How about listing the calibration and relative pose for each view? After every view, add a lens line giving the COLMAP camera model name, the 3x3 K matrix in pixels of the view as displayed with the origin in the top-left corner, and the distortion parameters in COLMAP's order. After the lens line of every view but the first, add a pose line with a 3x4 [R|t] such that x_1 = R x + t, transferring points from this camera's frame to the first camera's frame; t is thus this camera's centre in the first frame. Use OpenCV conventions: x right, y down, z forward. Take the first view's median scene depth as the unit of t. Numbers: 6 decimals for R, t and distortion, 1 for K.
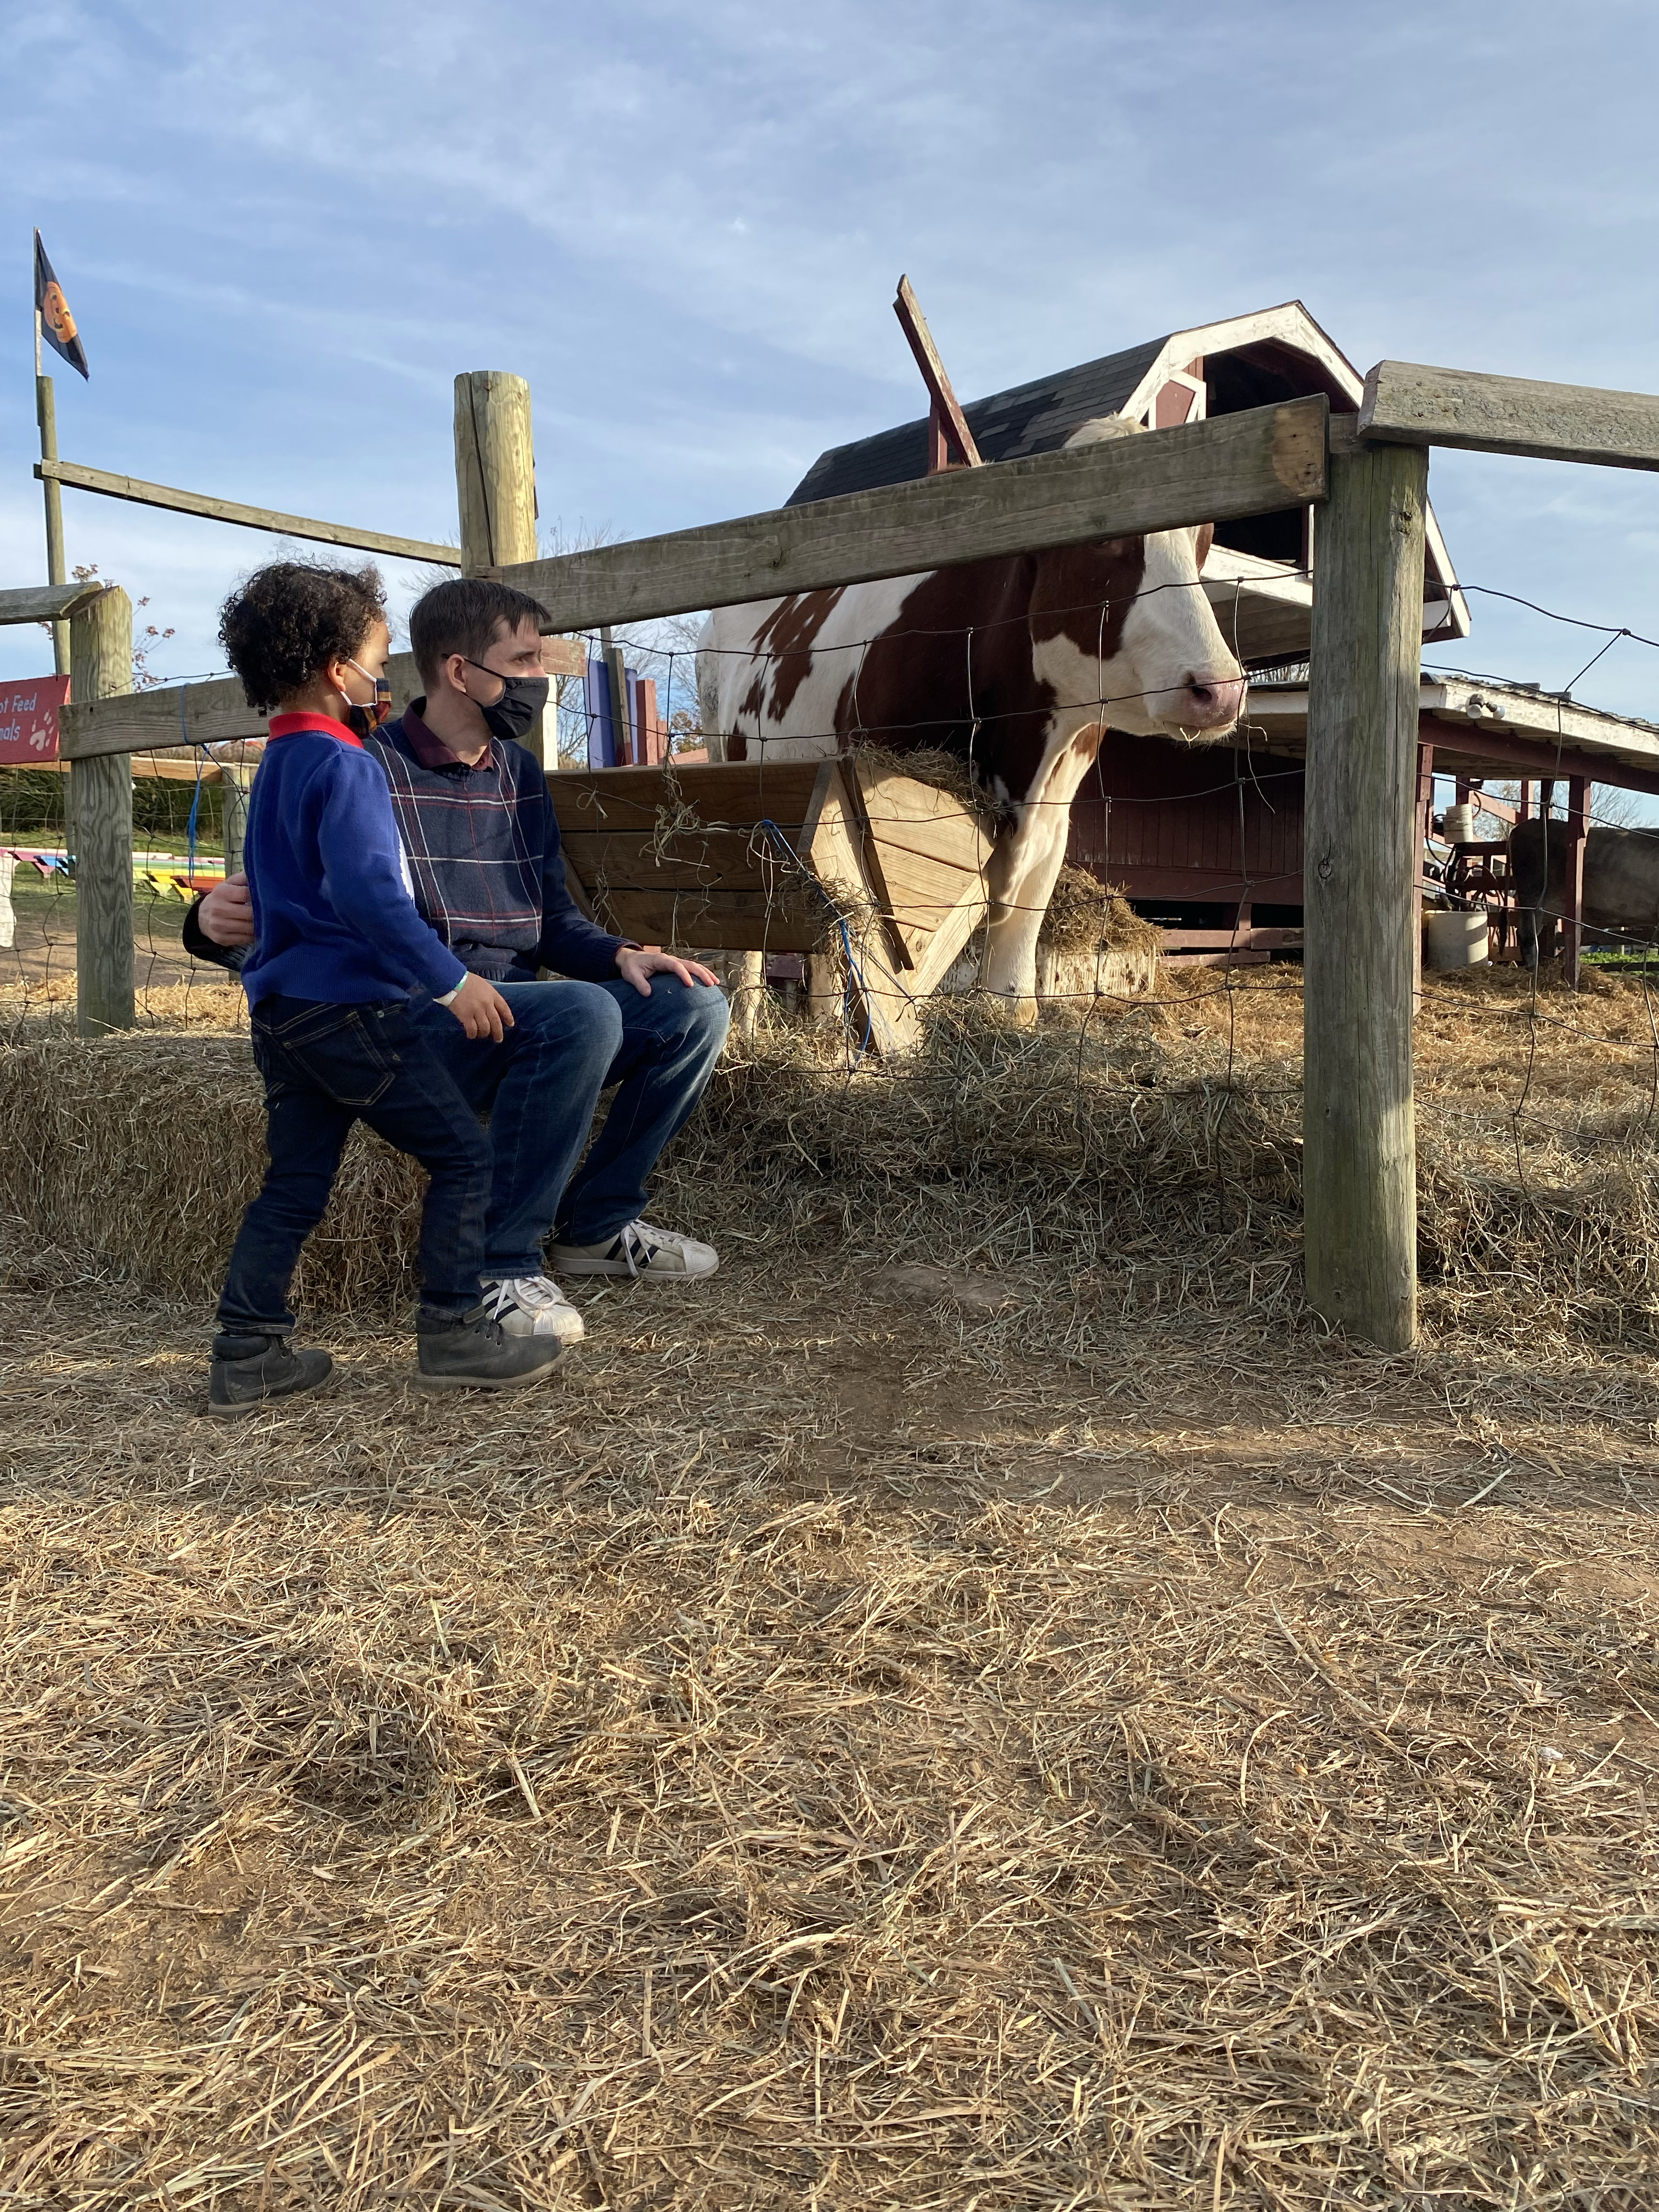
lens RADIAL K [[1703.6, 0, 846.3], [0, 1703.6, 1109.6], [0, 0, 1]] dist [-0.025051, 0.044999]
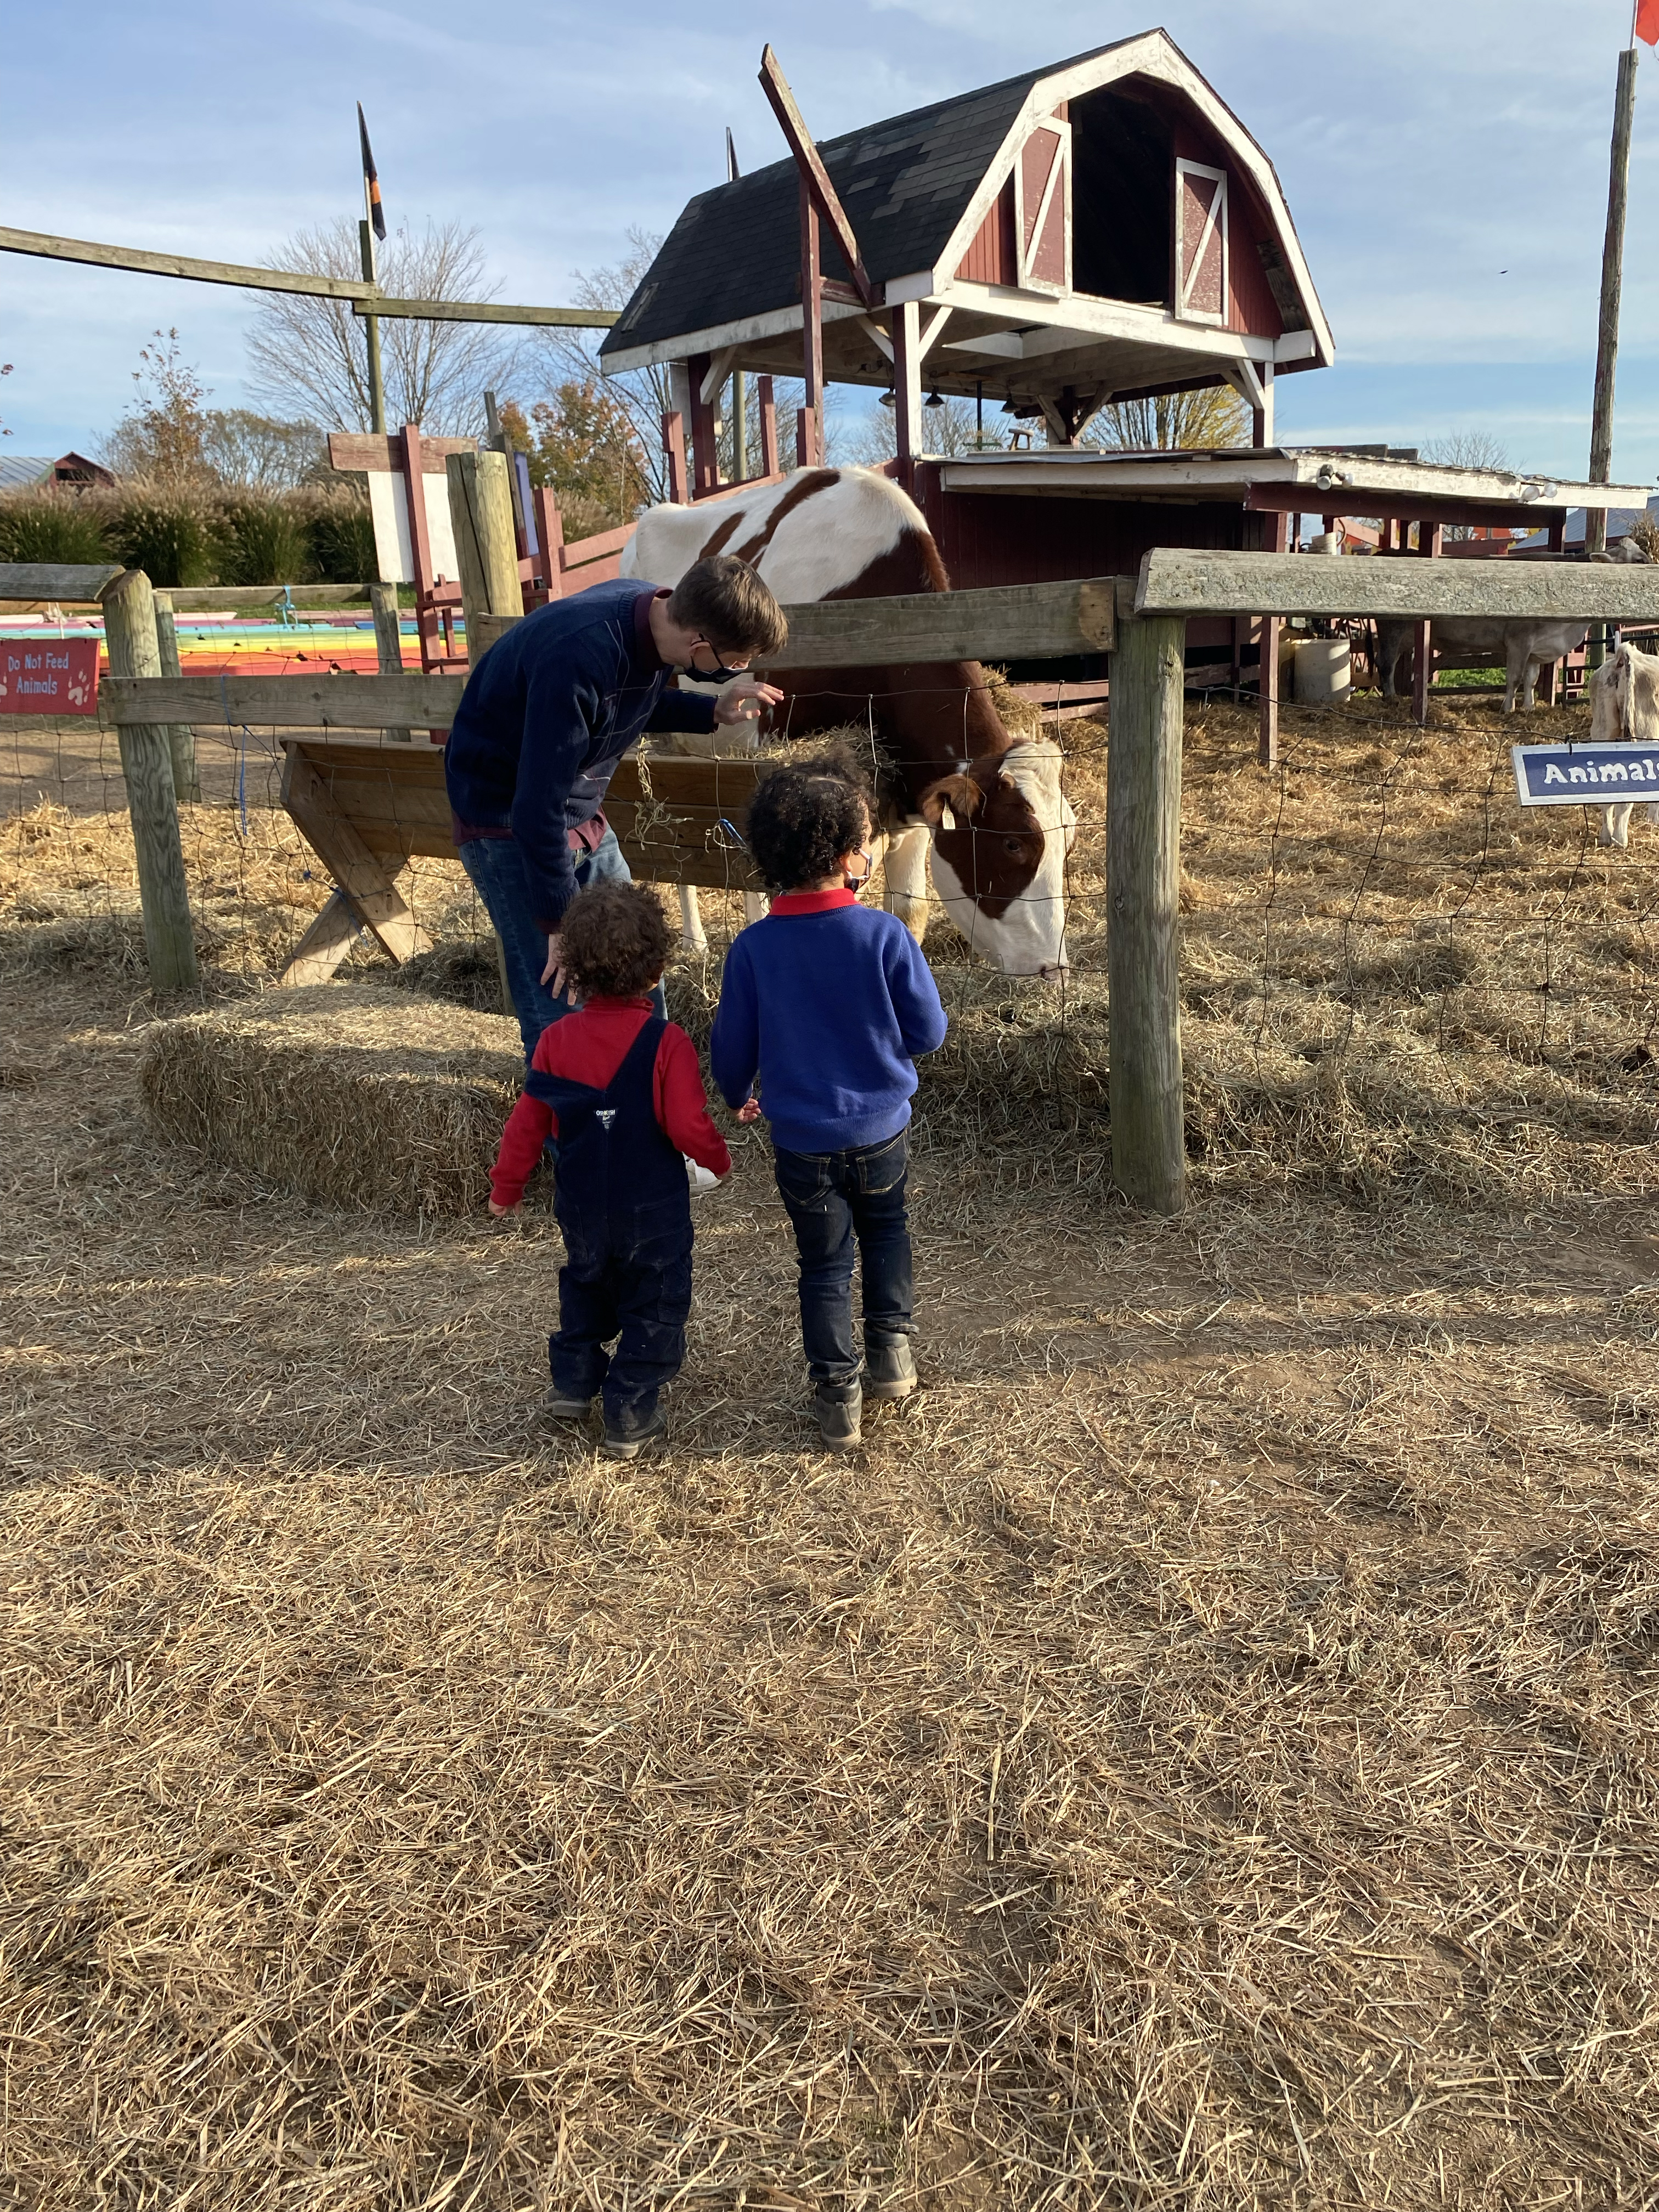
lens RADIAL K [[1652.8, 0, 829.5], [0, 1652.8, 1106.0], [0, 0, 1]] dist [0.032492, -0.000960]
pose [[0.997412, -0.058382, 0.041954, -0.070927], [0.050458, 0.984163, 0.169934, -0.383073], [-0.051210, -0.167378, 0.984562, -0.755444]]
